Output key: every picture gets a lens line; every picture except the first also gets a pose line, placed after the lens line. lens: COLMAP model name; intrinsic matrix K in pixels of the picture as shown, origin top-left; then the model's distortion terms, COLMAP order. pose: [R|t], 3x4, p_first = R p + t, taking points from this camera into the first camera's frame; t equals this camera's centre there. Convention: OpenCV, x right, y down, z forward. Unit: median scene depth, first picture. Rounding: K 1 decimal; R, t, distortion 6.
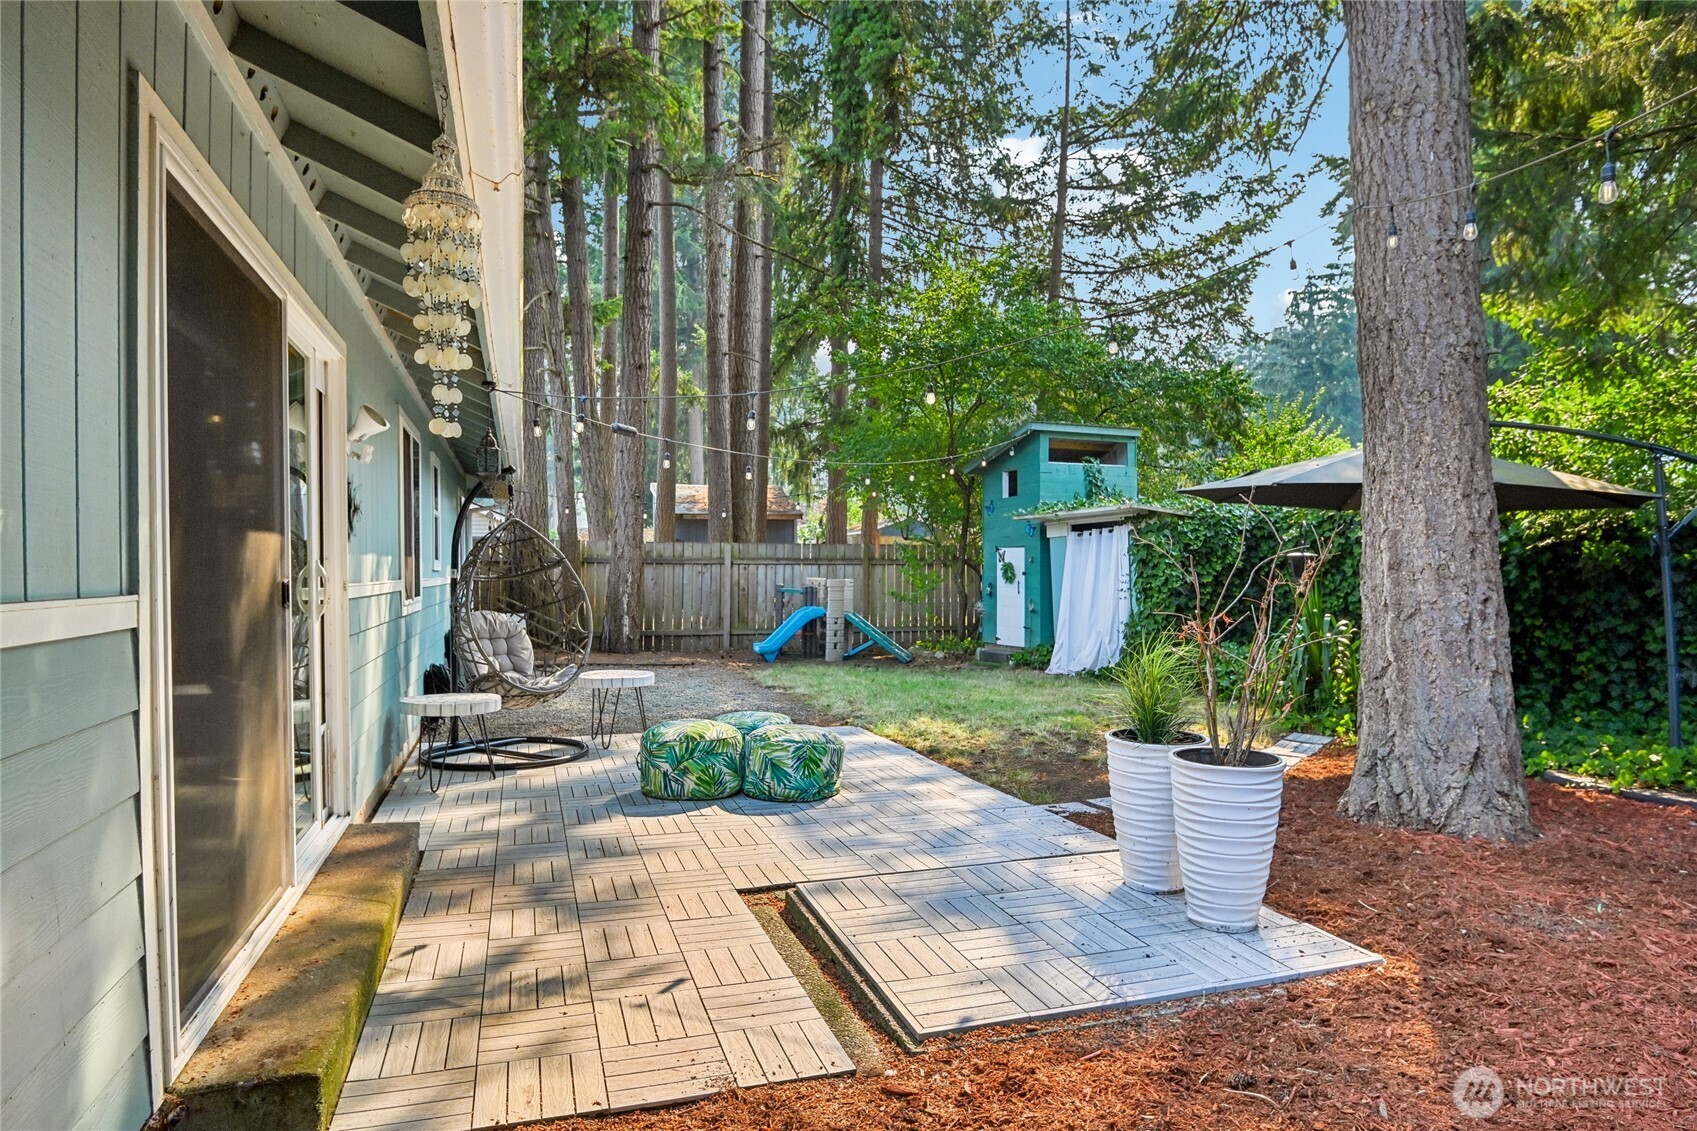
lens RADIAL K [[990.8, 0, 880.8], [0, 990.8, 574.5], [0, 0, 1]] dist [-0.015485, -0.004674]
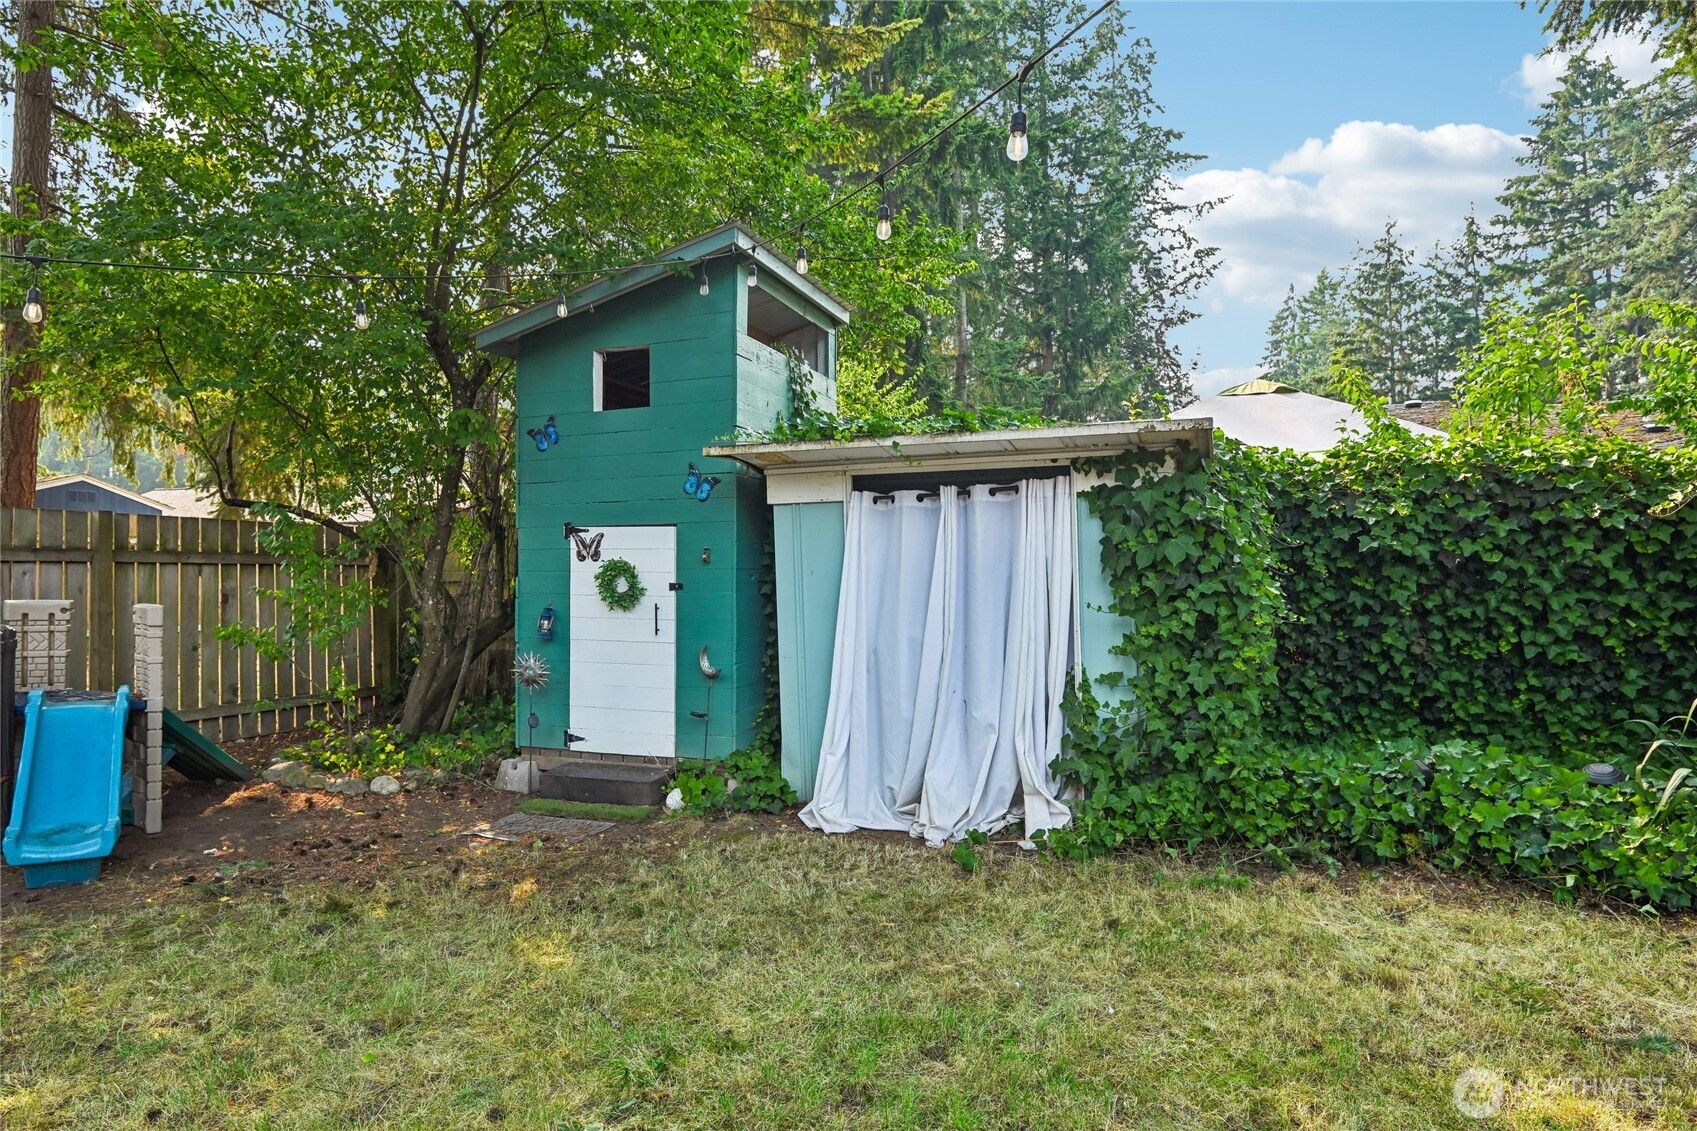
lens RADIAL K [[962.7, 0, 852.2], [0, 962.7, 568.0], [0, 0, 1]] dist [-0.006376, -0.005765]
pose [[0.699729, -0.002848, 0.714403, -0.262468], [0.003536, 0.999994, 0.000522, -0.024438], [-0.714400, 0.002161, 0.699735, 1.708459]]
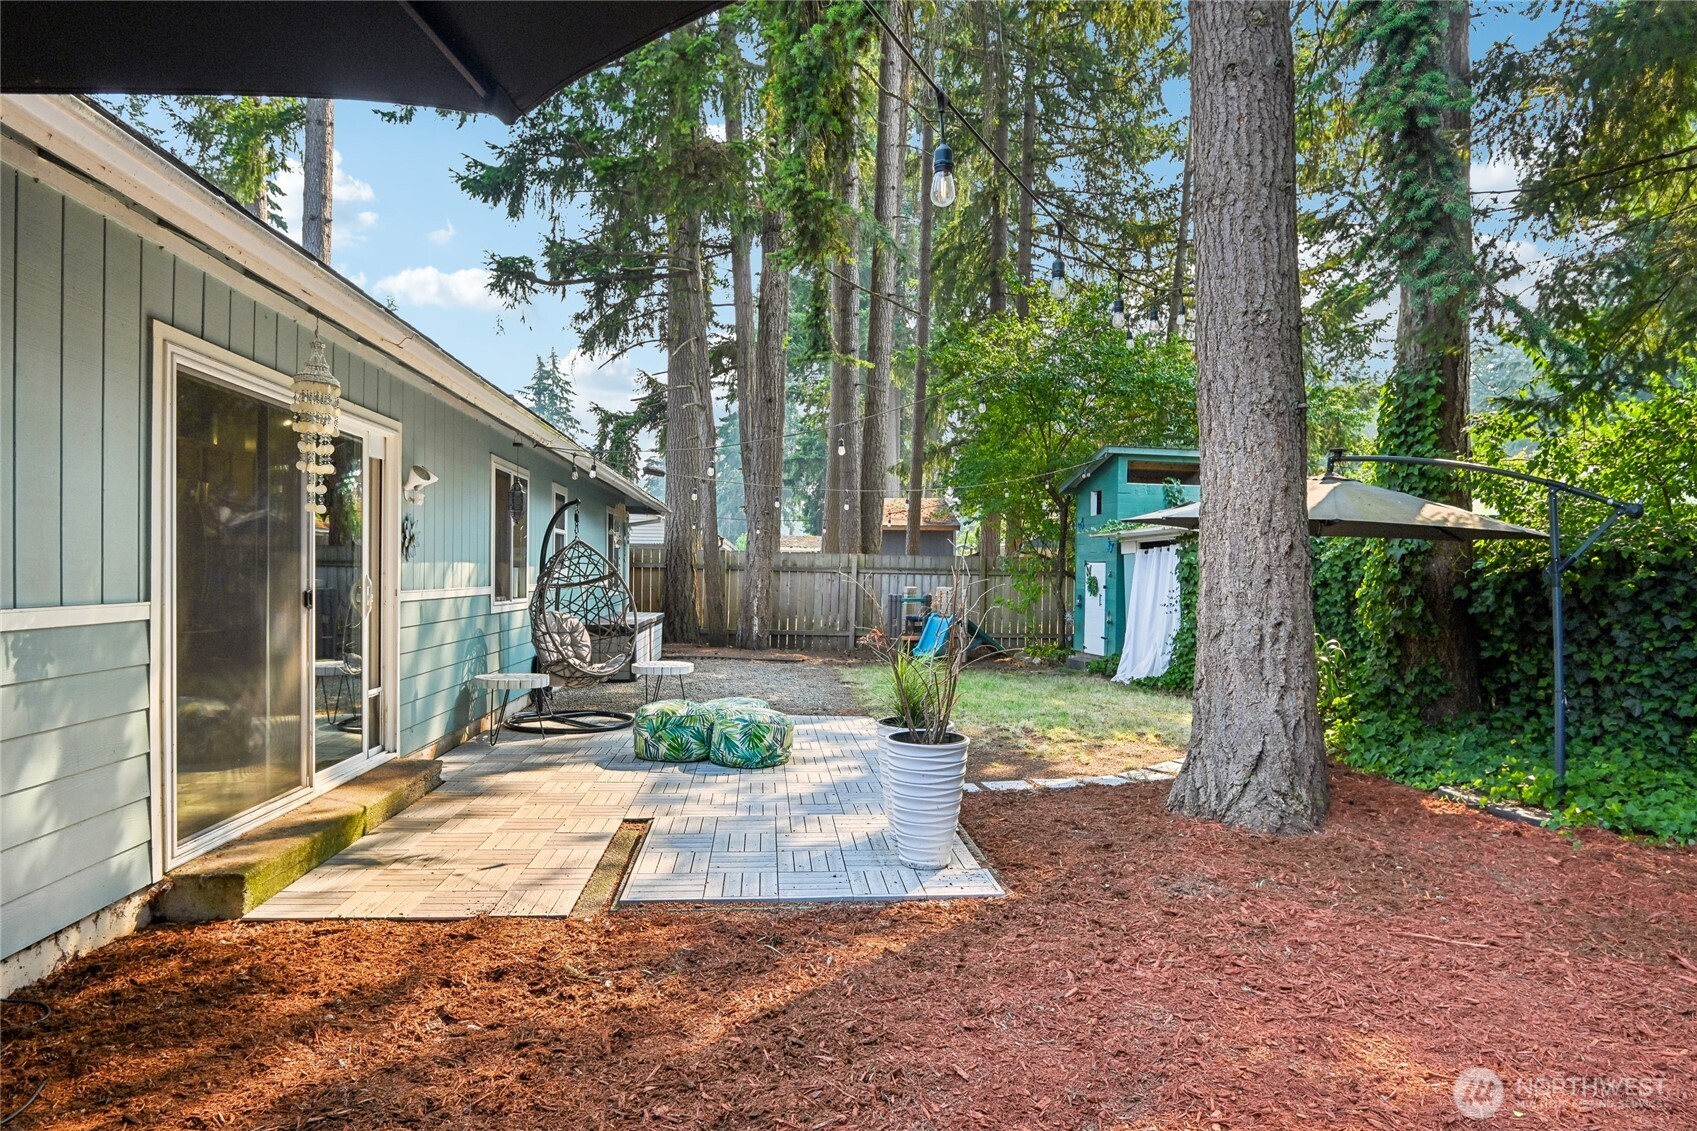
lens RADIAL K [[962.7, 0, 886.3], [0, 962.7, 578.6], [0, 0, 1]] dist [-0.006376, -0.005765]
pose [[0.976796, 0.017649, -0.213443, 0.356125], [-0.017919, 0.999839, 0.000670, -0.017479], [0.213421, 0.003171, 0.976955, -0.170211]]
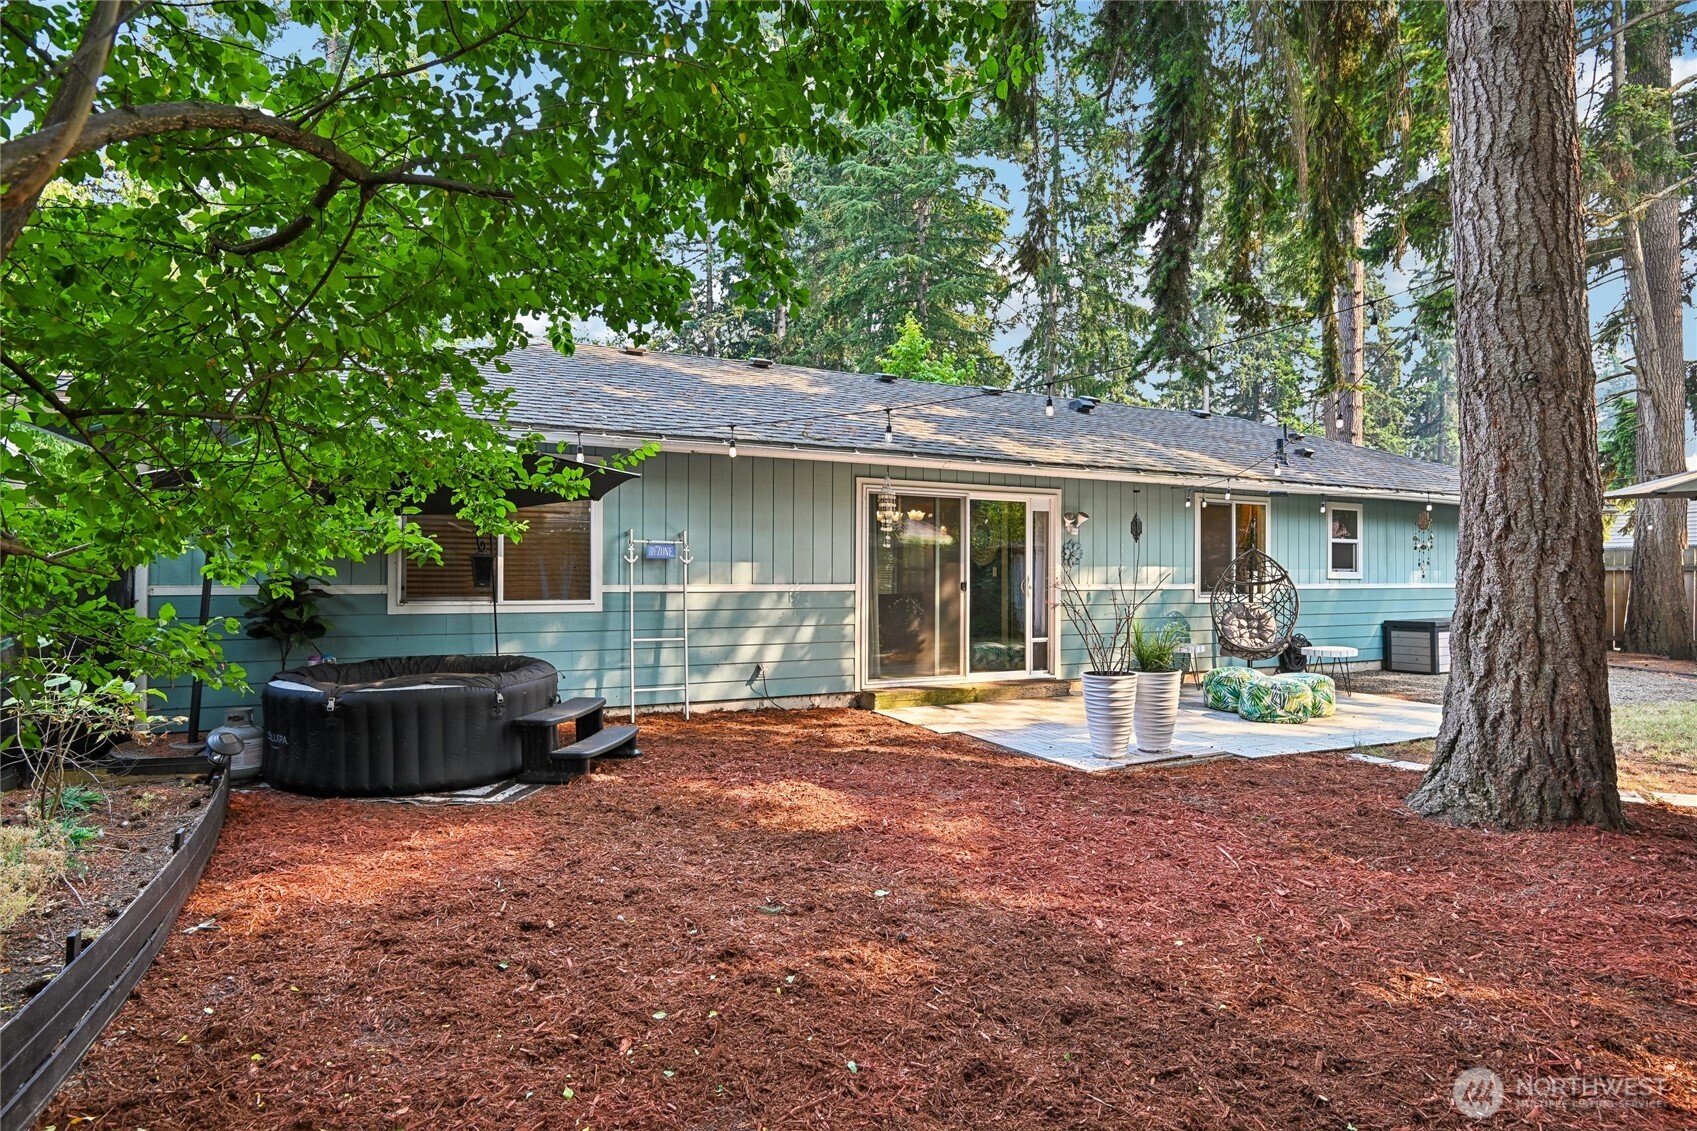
lens RADIAL K [[887.8, 0, 862.7], [0, 887.8, 568.4], [0, 0, 1]] dist [-0.004976, -0.006383]
pose [[0.124578, -0.004422, -0.992200, 1.323617], [-0.006395, 0.999966, -0.005259, -0.013138], [0.992189, 0.007000, 0.124546, 0.168068]]
